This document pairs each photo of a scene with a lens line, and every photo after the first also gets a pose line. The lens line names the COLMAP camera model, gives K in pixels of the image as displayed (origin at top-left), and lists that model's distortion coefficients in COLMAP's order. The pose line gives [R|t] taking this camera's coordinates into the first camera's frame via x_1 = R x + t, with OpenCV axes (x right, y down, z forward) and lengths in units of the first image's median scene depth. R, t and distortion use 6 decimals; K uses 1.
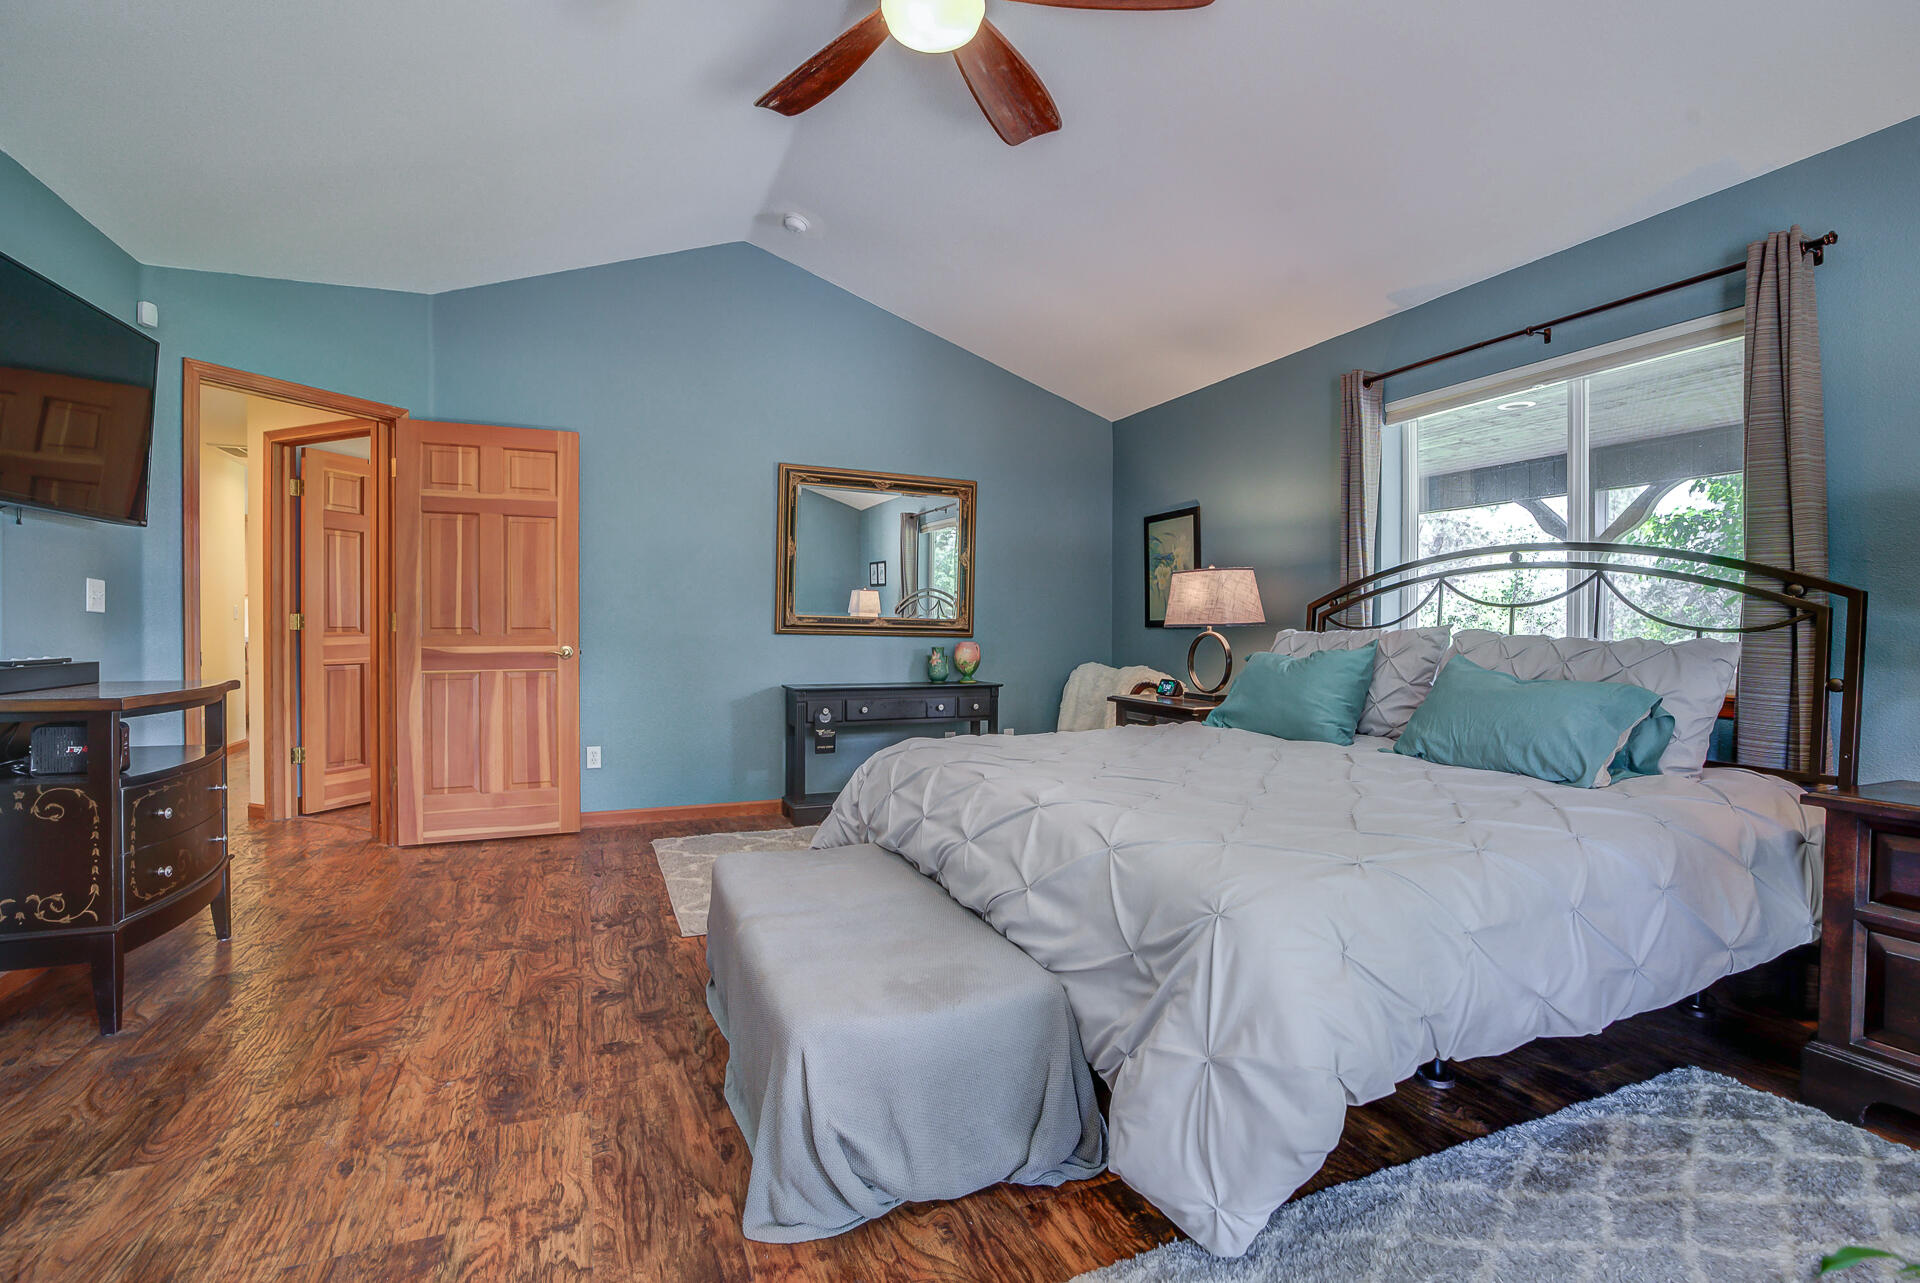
lens RADIAL K [[894.1, 0, 961.3], [0, 894.1, 637.7], [0, 0, 1]] dist [-0.031813, 0.004111]
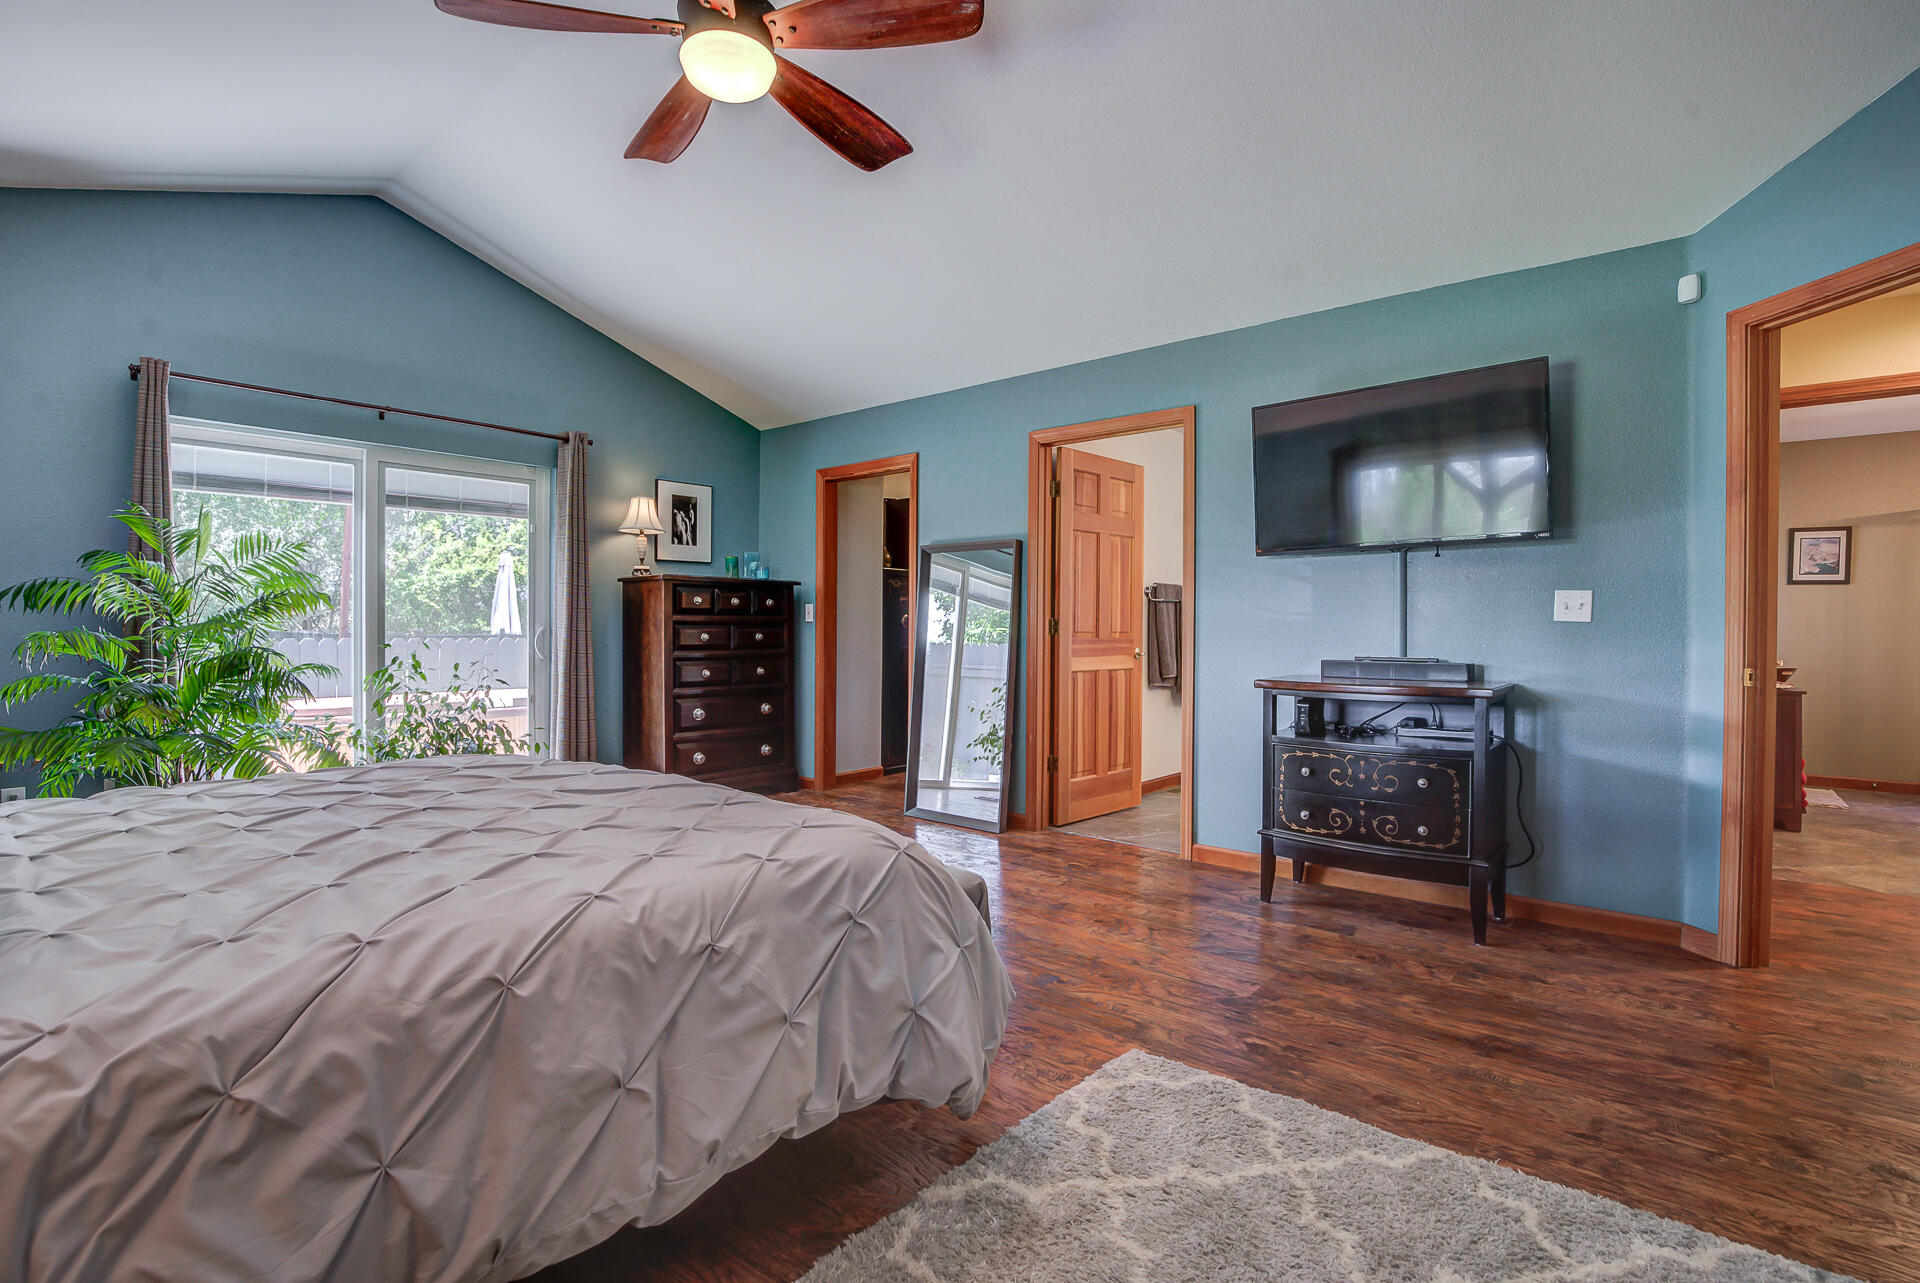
lens RADIAL K [[894.1, 0, 964.7], [0, 894.1, 641.5], [0, 0, 1]] dist [-0.031813, 0.004111]
pose [[-0.884985, -0.004254, -0.465601, 0.159970], [-0.015912, 0.999650, 0.021112, -0.016079], [0.465348, 0.026092, -0.884743, 1.639945]]
